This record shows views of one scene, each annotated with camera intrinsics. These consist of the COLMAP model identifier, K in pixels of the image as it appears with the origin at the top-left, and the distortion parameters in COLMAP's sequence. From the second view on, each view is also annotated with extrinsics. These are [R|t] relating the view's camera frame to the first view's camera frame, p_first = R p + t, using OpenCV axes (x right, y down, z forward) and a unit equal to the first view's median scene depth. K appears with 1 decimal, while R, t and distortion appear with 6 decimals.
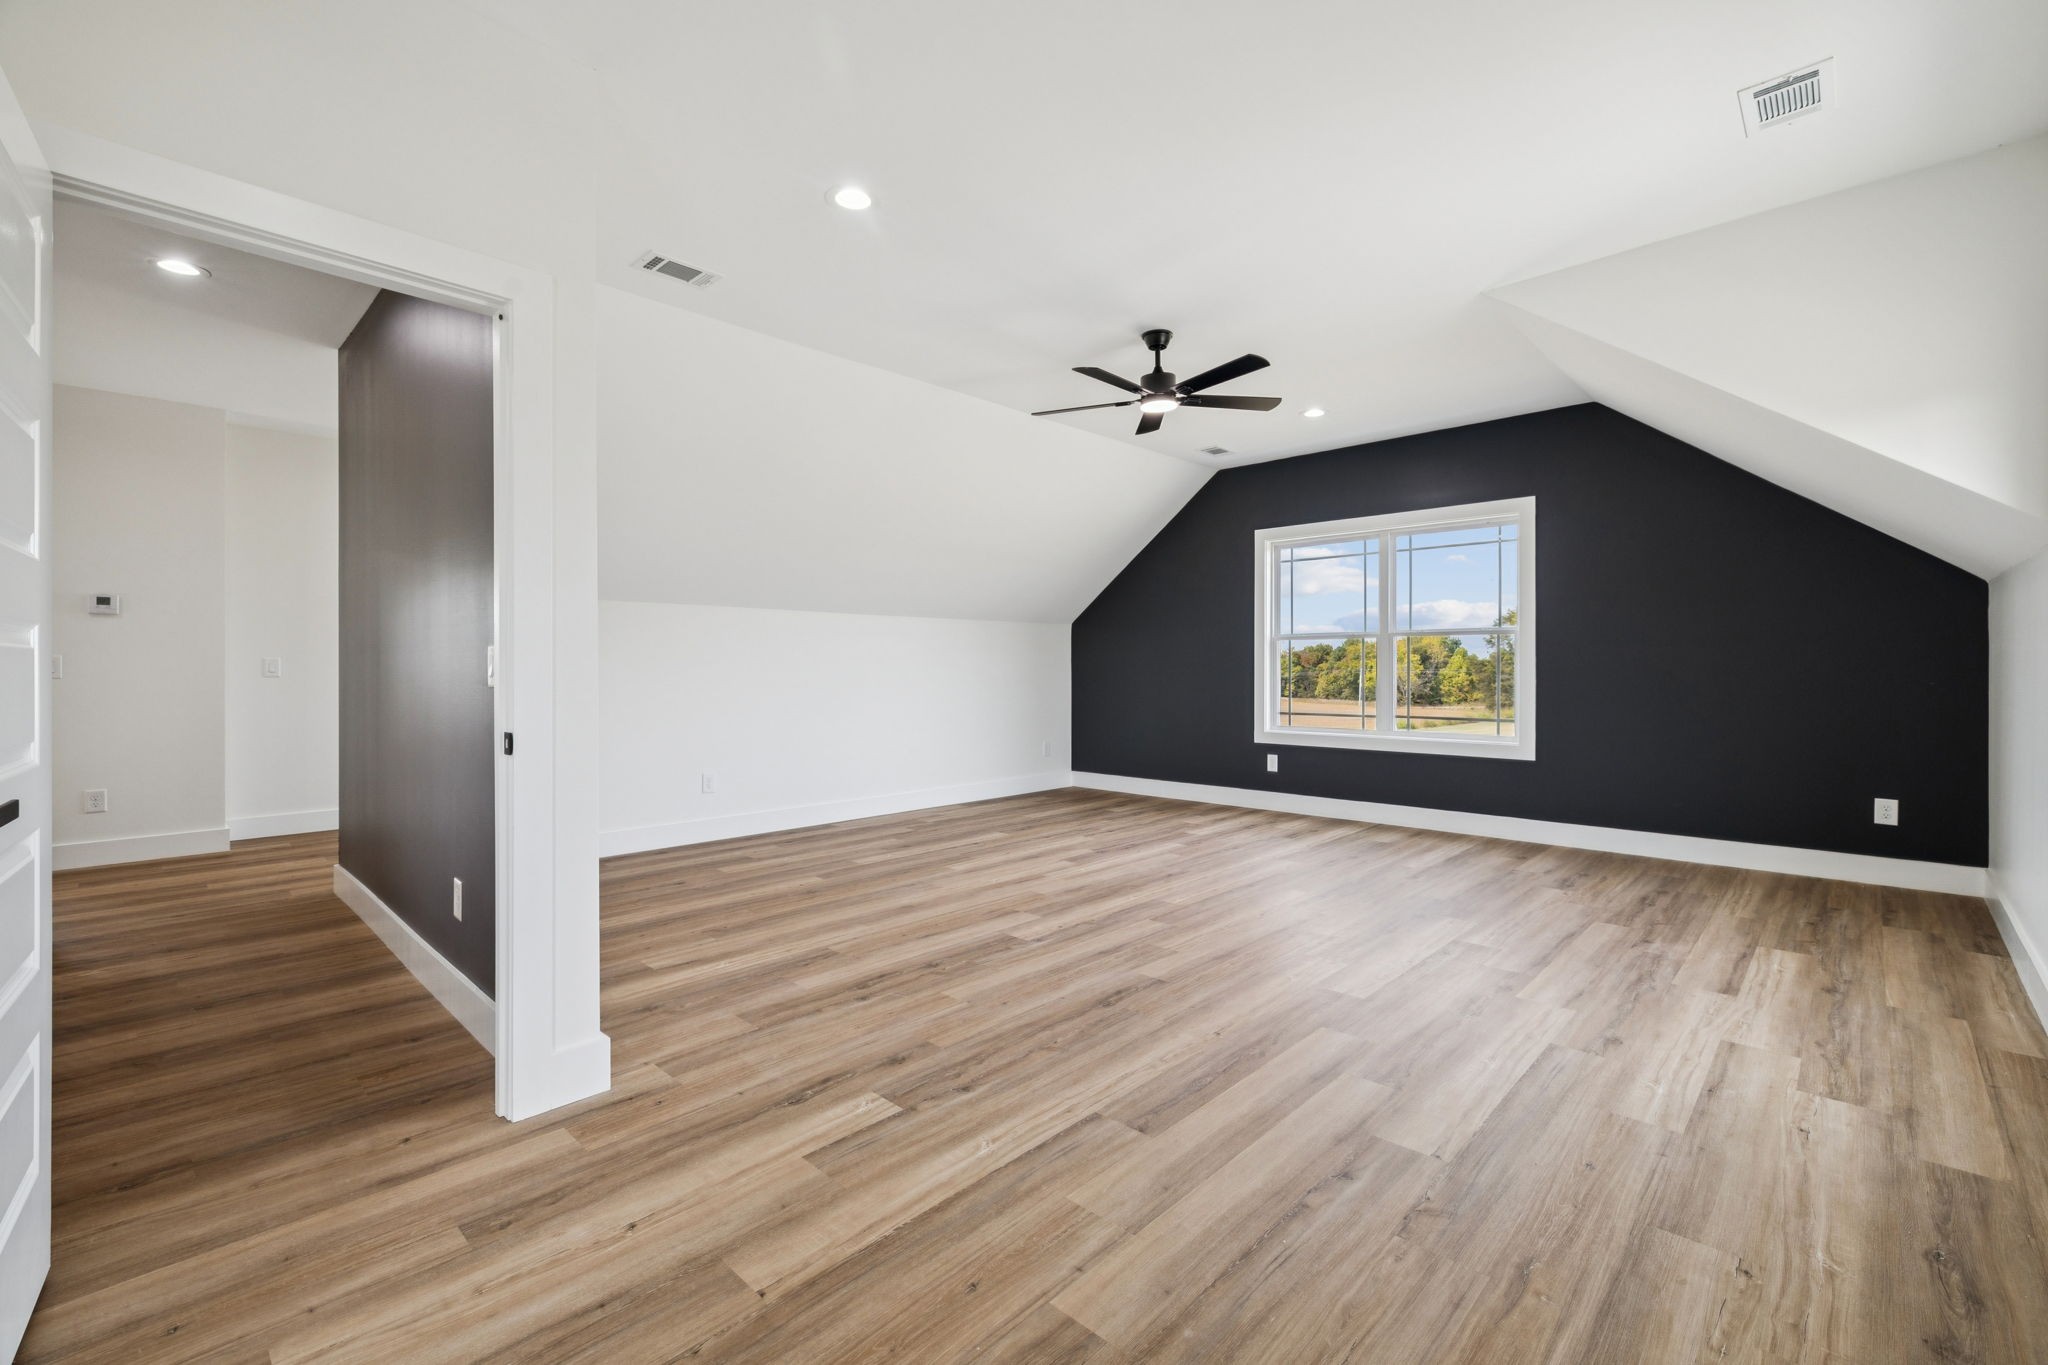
lens RADIAL K [[876.2, 0, 1024.2], [0, 876.2, 664.9], [0, 0, 1]] dist [-0.001618, -0.000224]
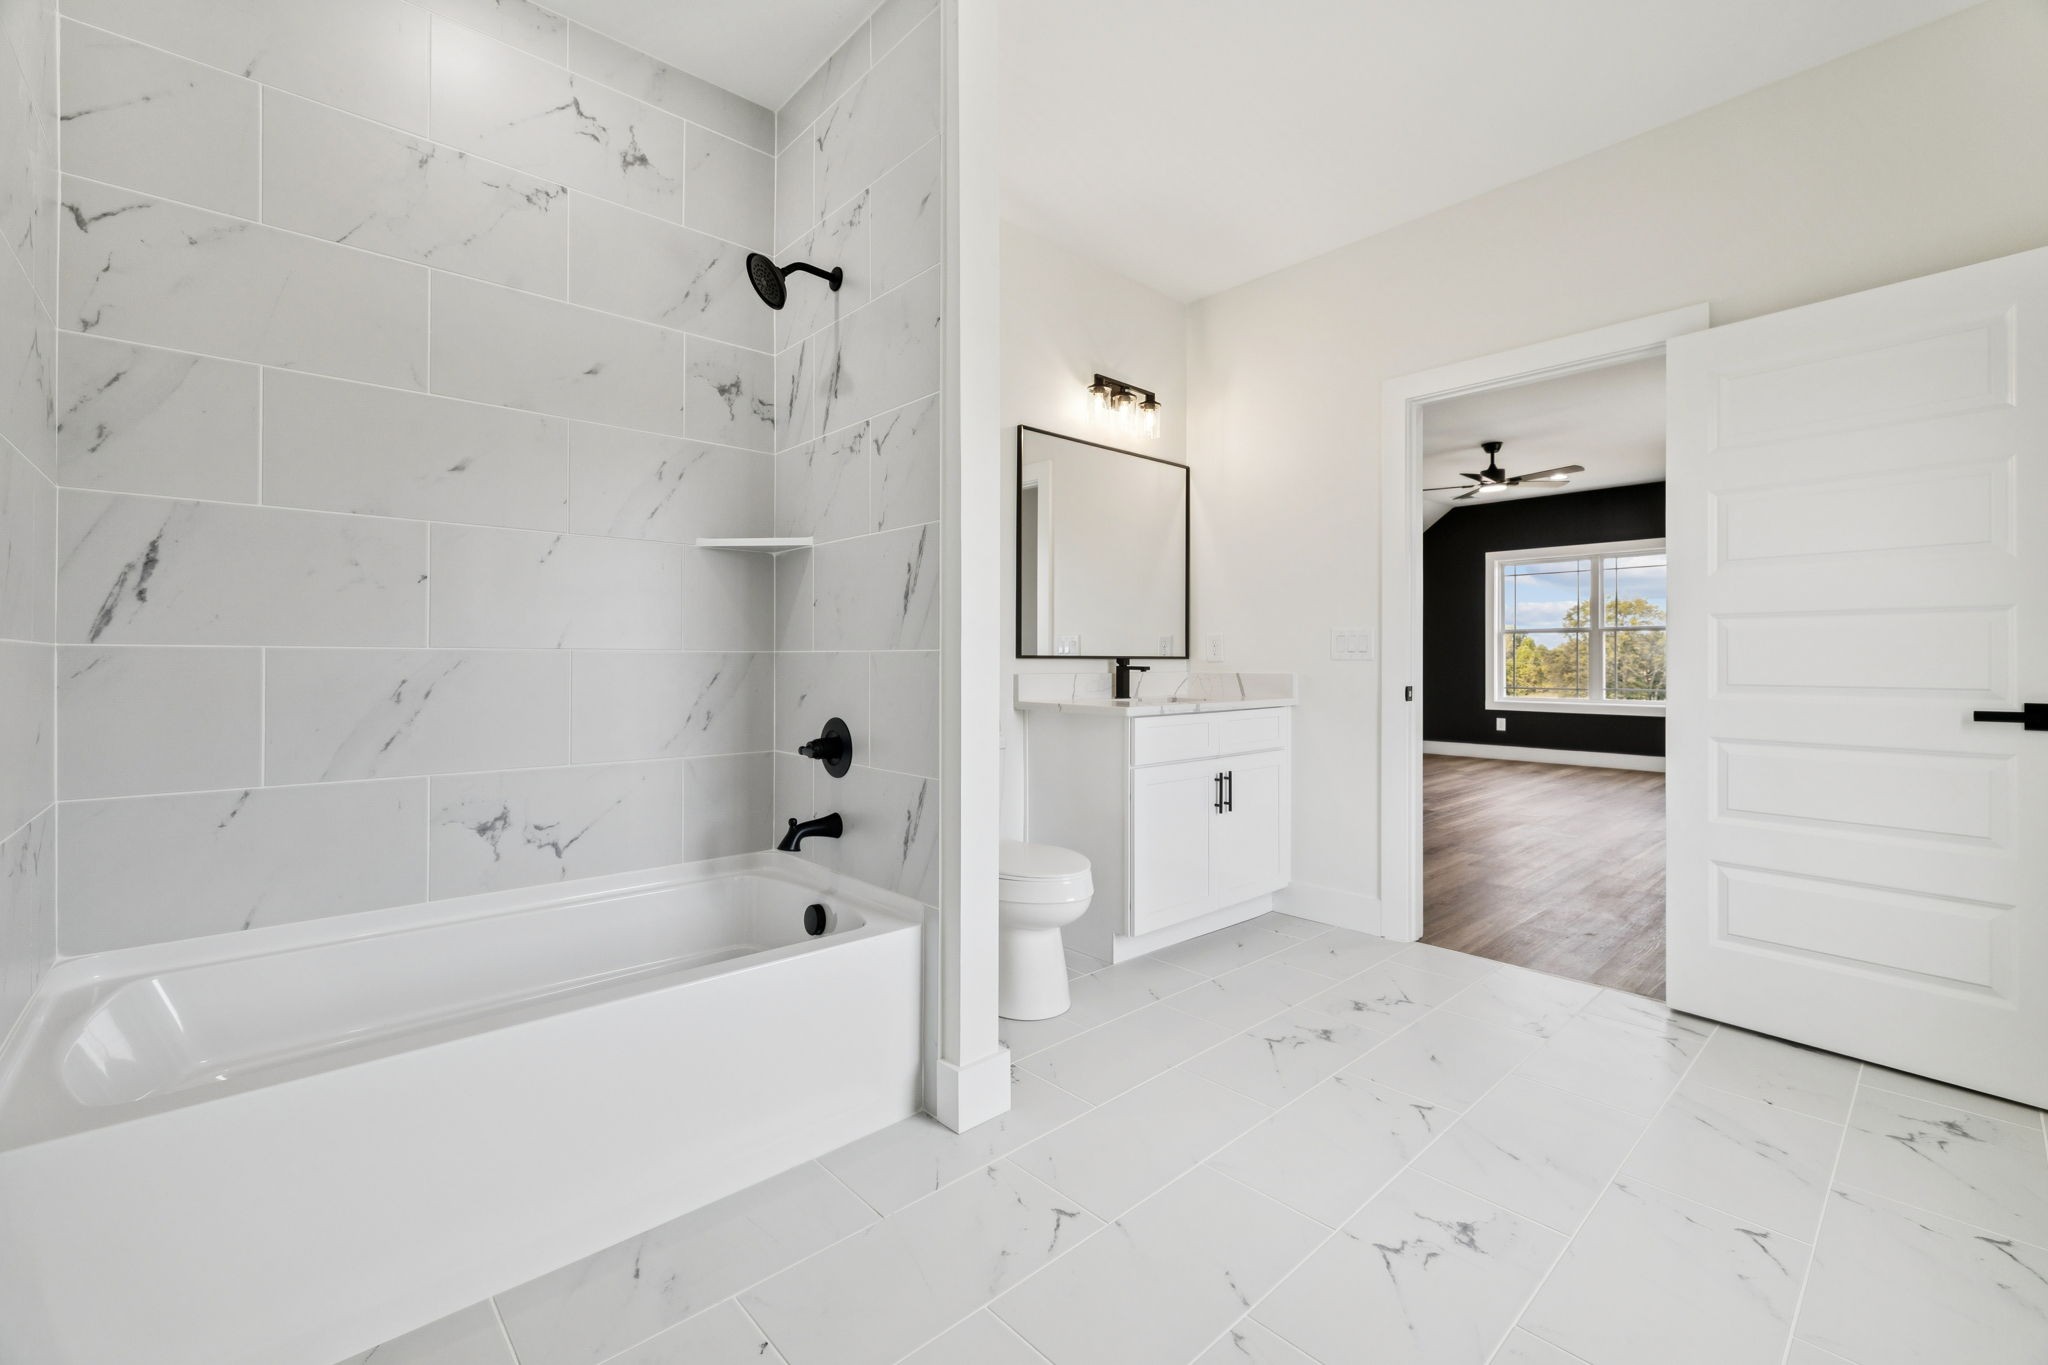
lens RADIAL K [[855.9, 0, 1021.5], [0, 855.9, 651.5], [0, 0, 1]] dist [-0.000441, -0.000060]
pose [[0.997497, 0.002248, -0.070679, -0.591532], [-0.002445, 0.999993, -0.002694, 0.006897], [0.070673, 0.002860, 0.997495, -0.612402]]
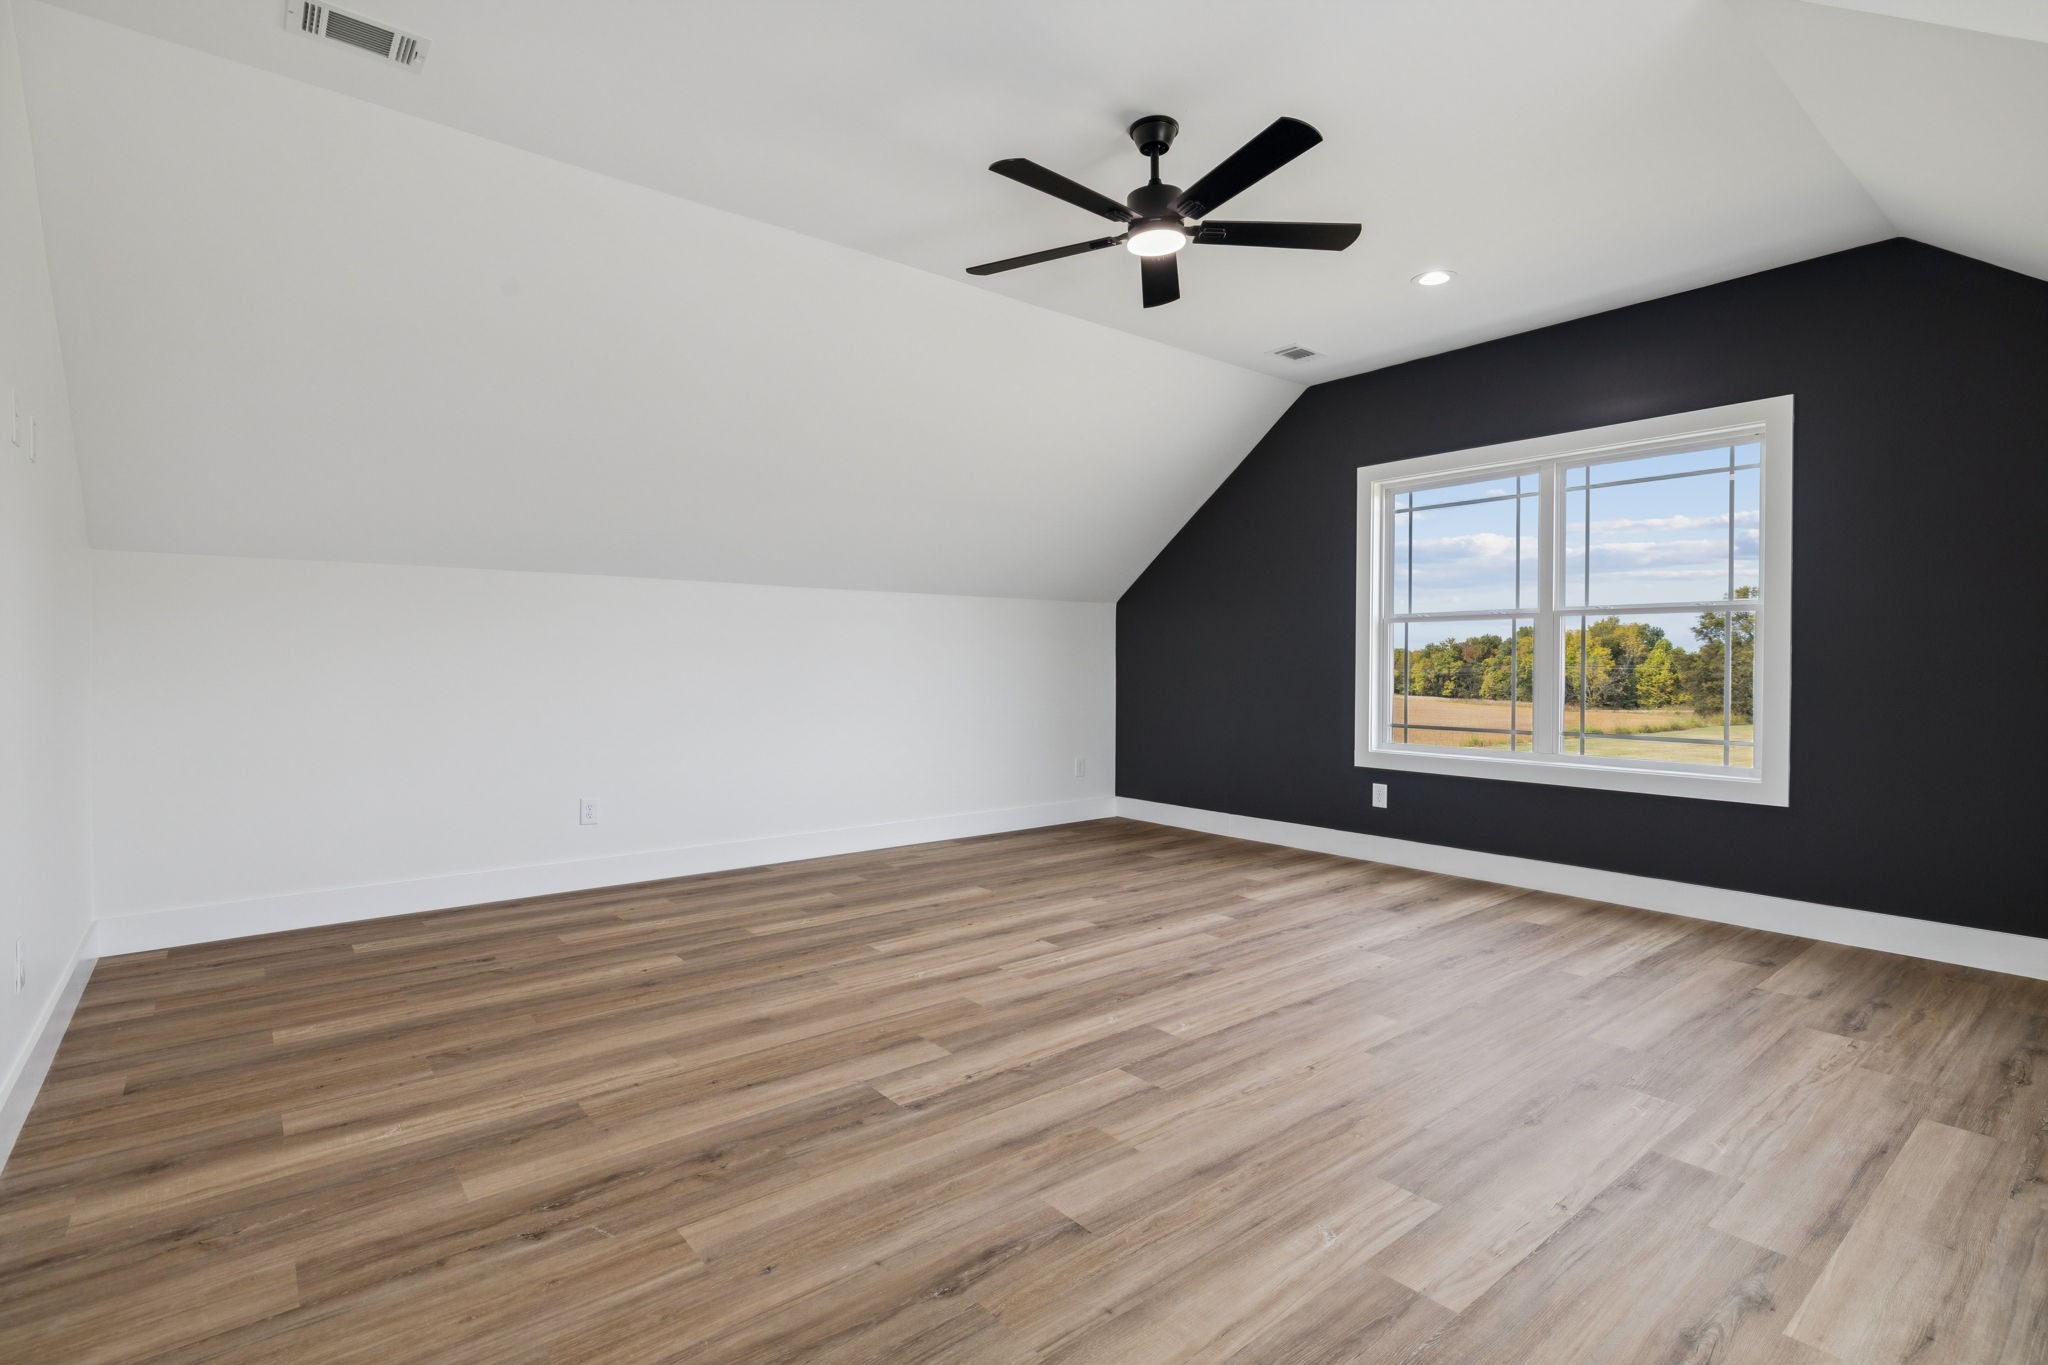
lens RADIAL K [[976.2, 0, 1018.2], [0, 976.2, 667.9], [0, 0, 1]] dist [-0.005162, 0.001176]
pose [[0.992548, 0.005101, -0.121751, 0.142861], [-0.003884, 0.999940, 0.010232, 0.002714], [0.121796, -0.009683, 0.992508, 0.292761]]
